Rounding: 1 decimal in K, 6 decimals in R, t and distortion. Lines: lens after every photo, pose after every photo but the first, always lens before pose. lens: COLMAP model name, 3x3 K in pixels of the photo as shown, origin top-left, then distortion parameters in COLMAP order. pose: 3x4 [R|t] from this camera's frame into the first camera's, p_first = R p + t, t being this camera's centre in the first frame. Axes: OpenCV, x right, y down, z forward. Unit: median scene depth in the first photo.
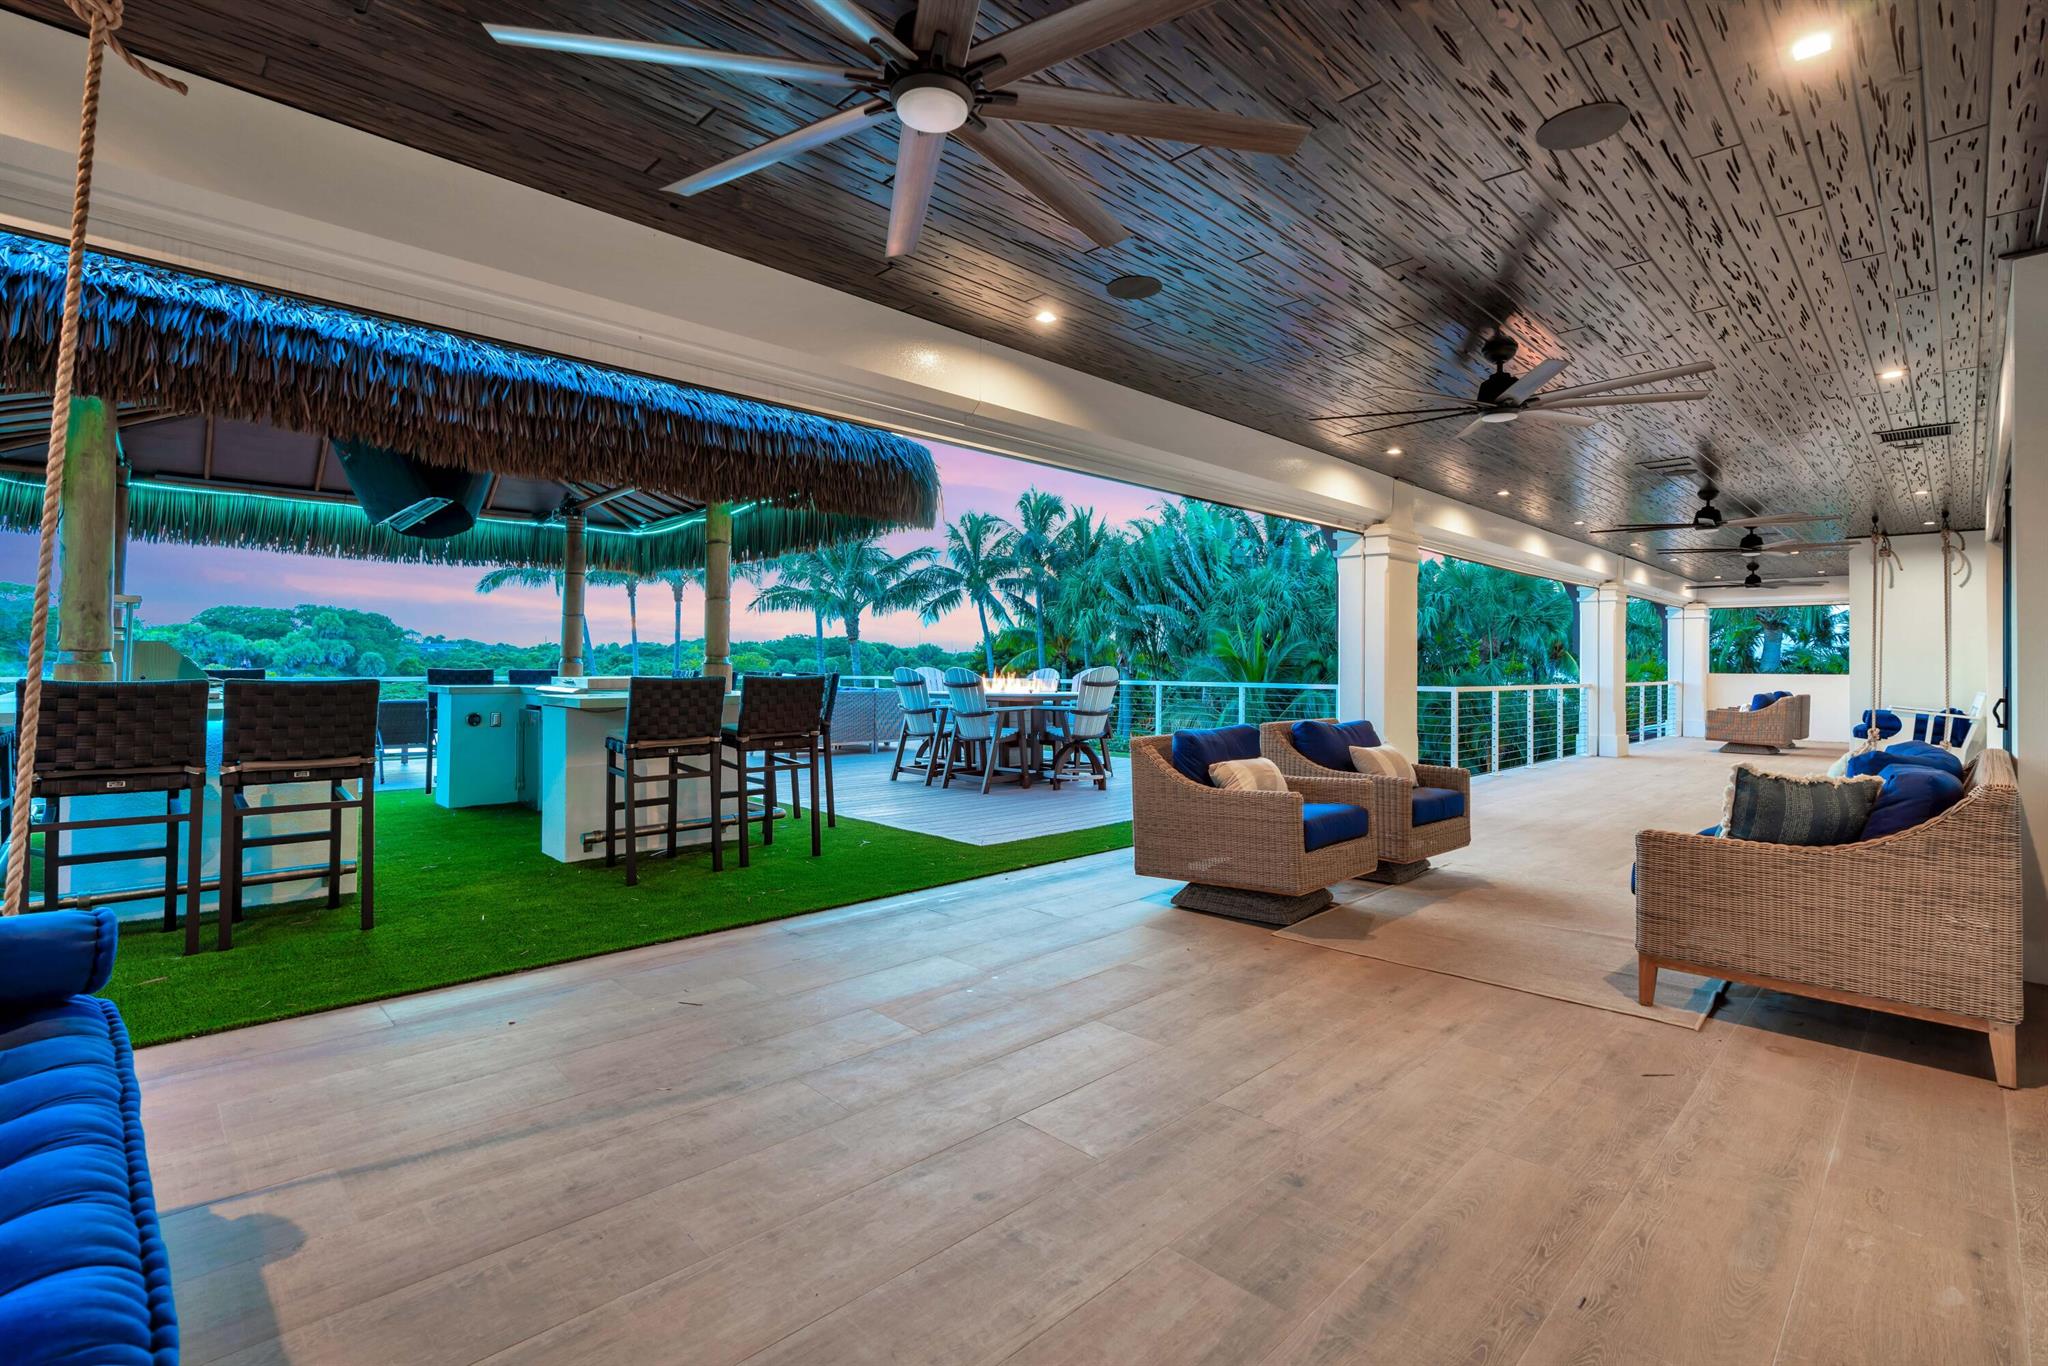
lens RADIAL K [[935.8, 0, 1015.0], [0, 935.8, 651.0], [0, 0, 1]] dist [-0.004643, -0.000159]
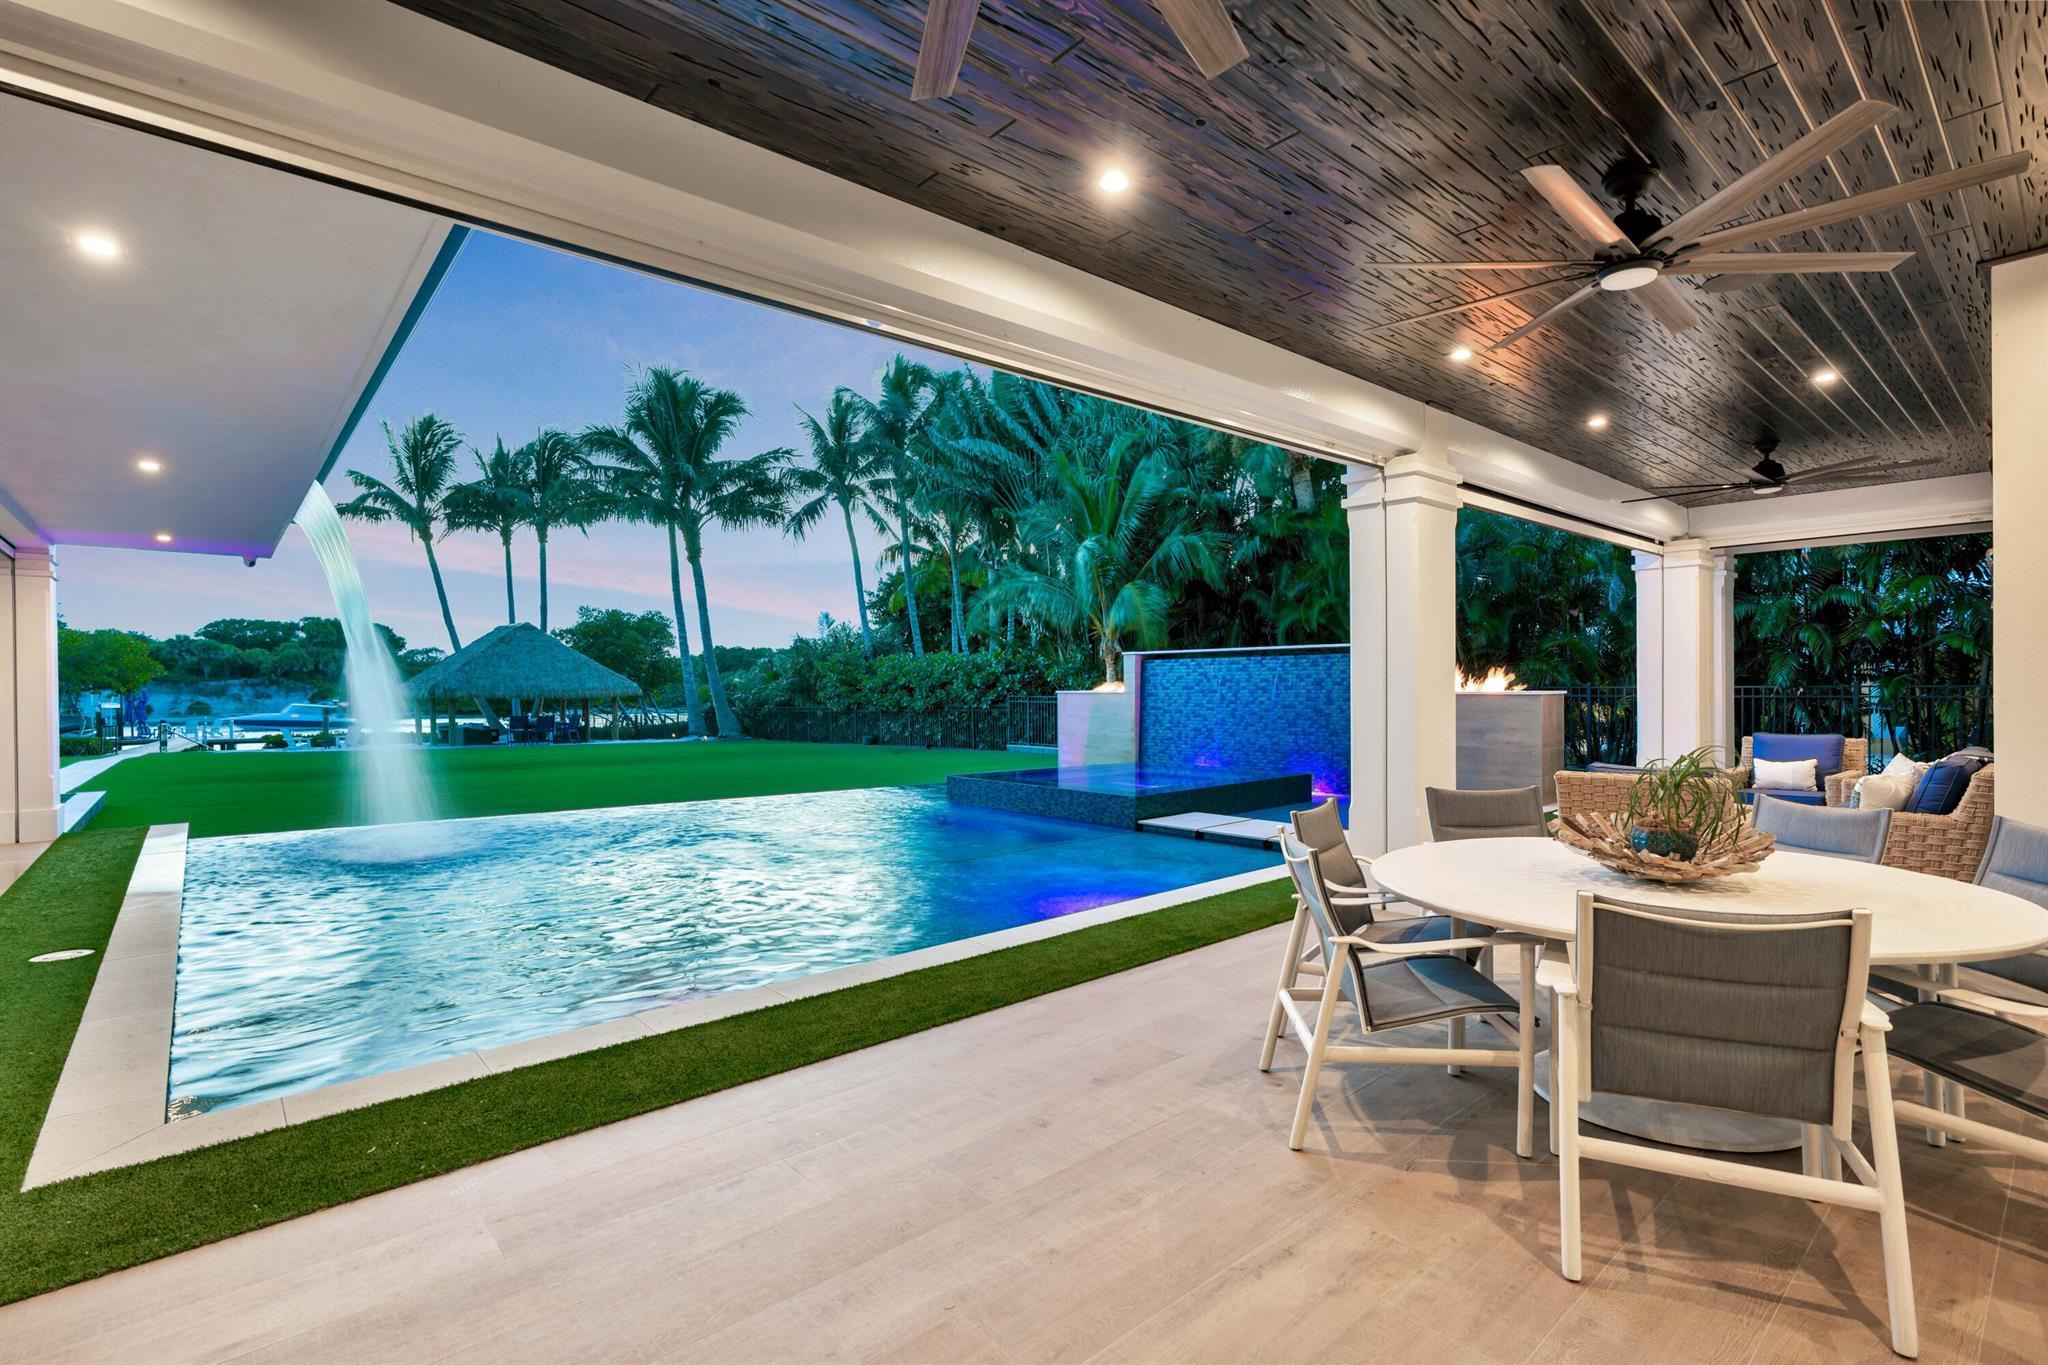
lens RADIAL K [[955.6, 0, 1019.8], [0, 955.6, 685.1], [0, 0, 1]] dist [-0.007055, 0.000451]
pose [[0.998565, -0.017317, -0.050676, 0.382621], [0.018106, 0.999721, 0.015145, 0.228809], [0.050400, -0.016041, 0.998600, 0.442756]]
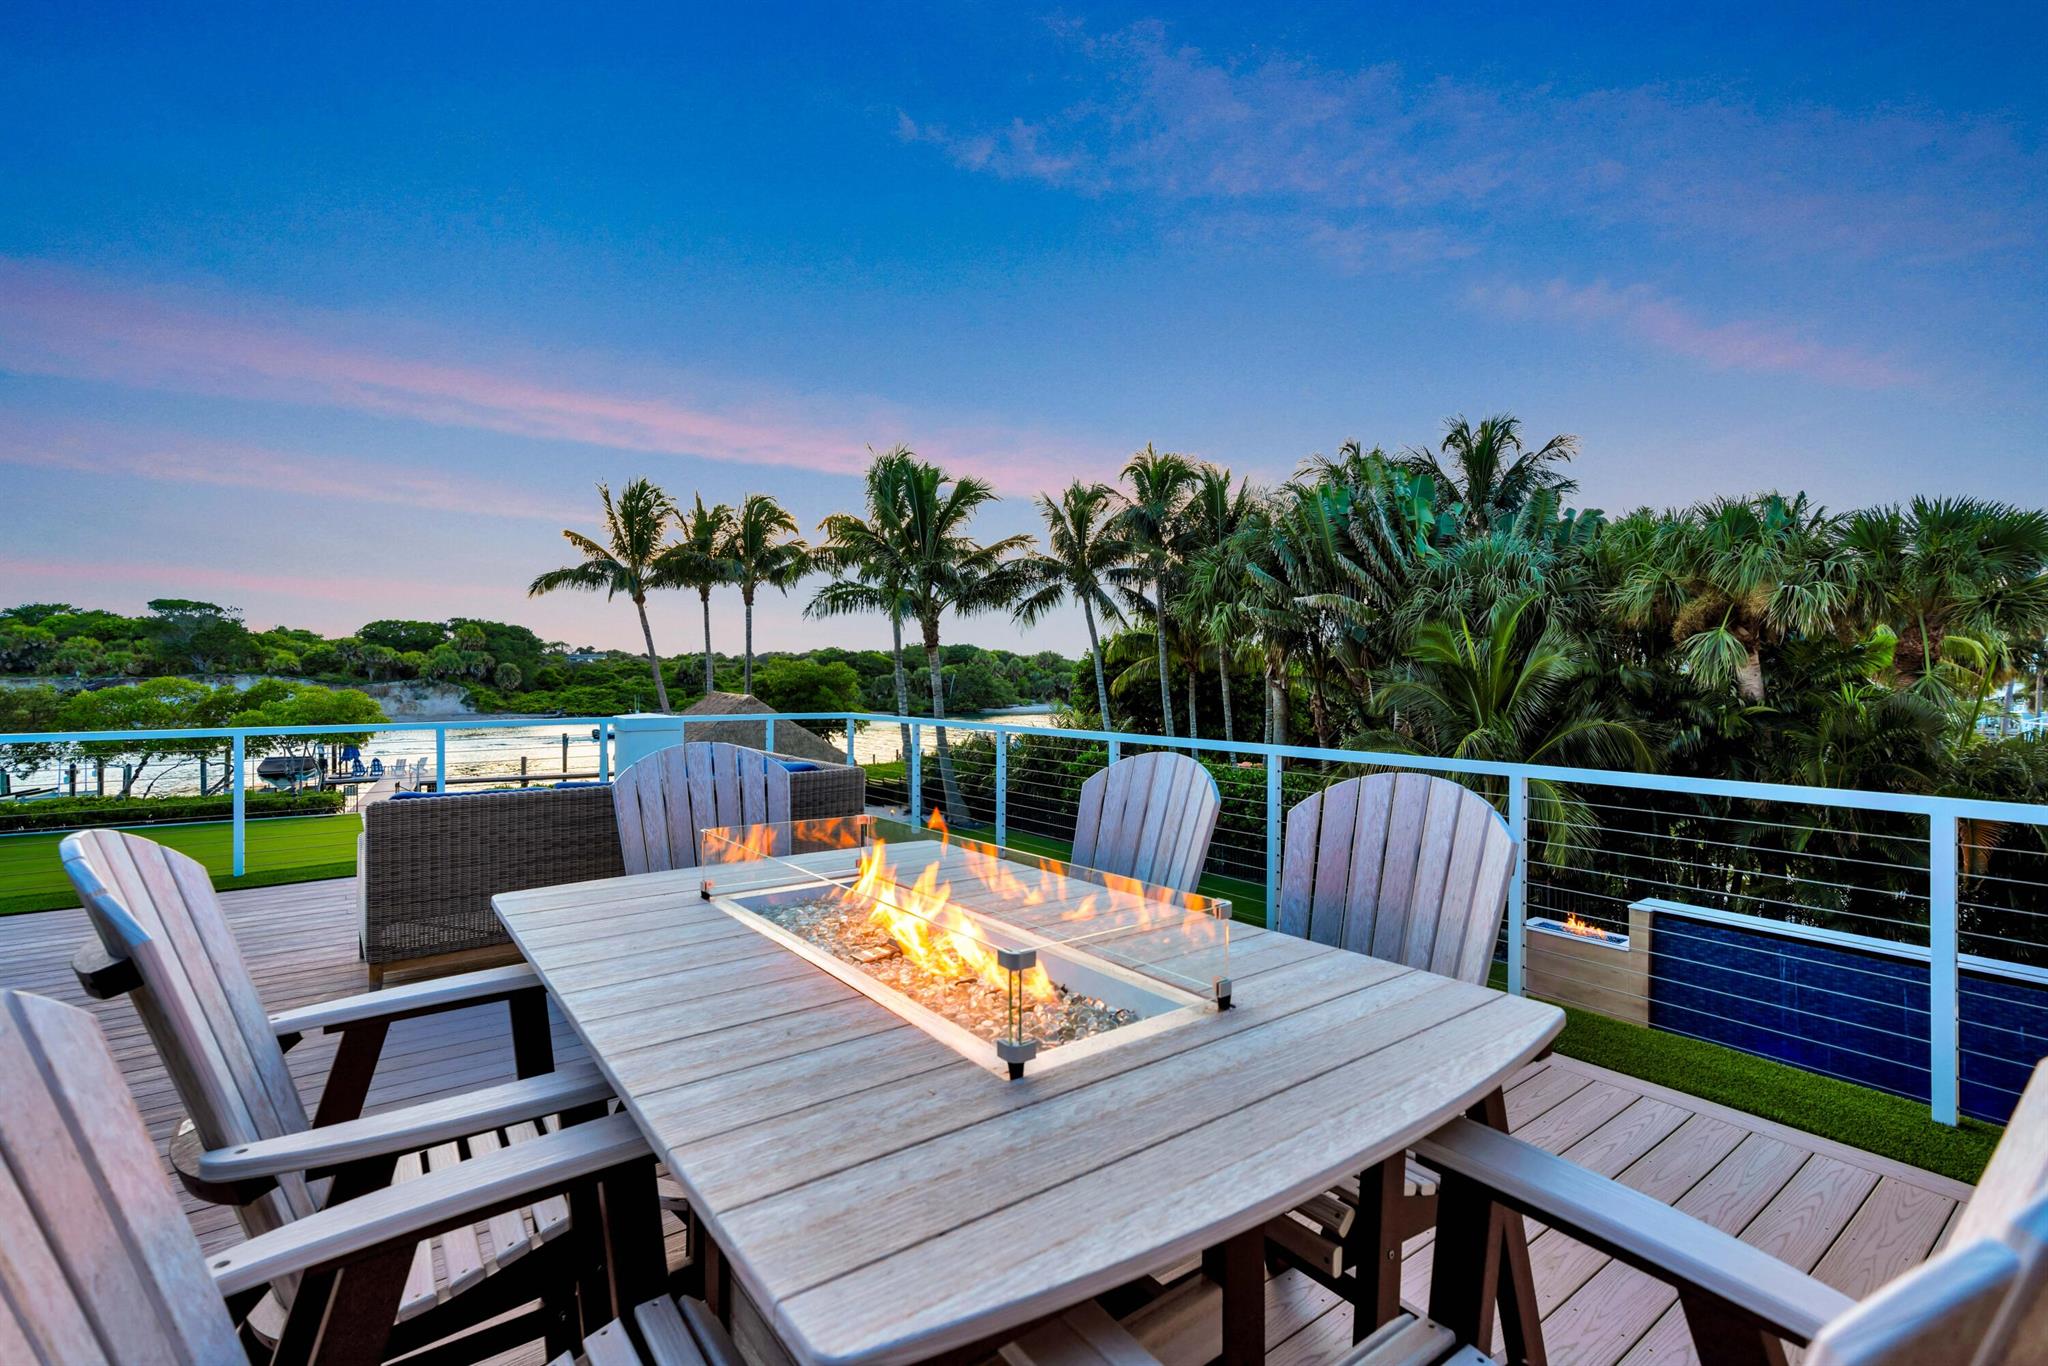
lens RADIAL K [[915.7, 0, 1043.1], [0, 915.7, 668.1], [0, 0, 1]] dist [-0.008854, 0.000426]
pose [[0.994639, -0.005514, -0.103264, 0.016970], [0.006686, 0.999917, 0.011007, -0.003891], [0.103195, -0.011638, 0.994593, 0.532411]]
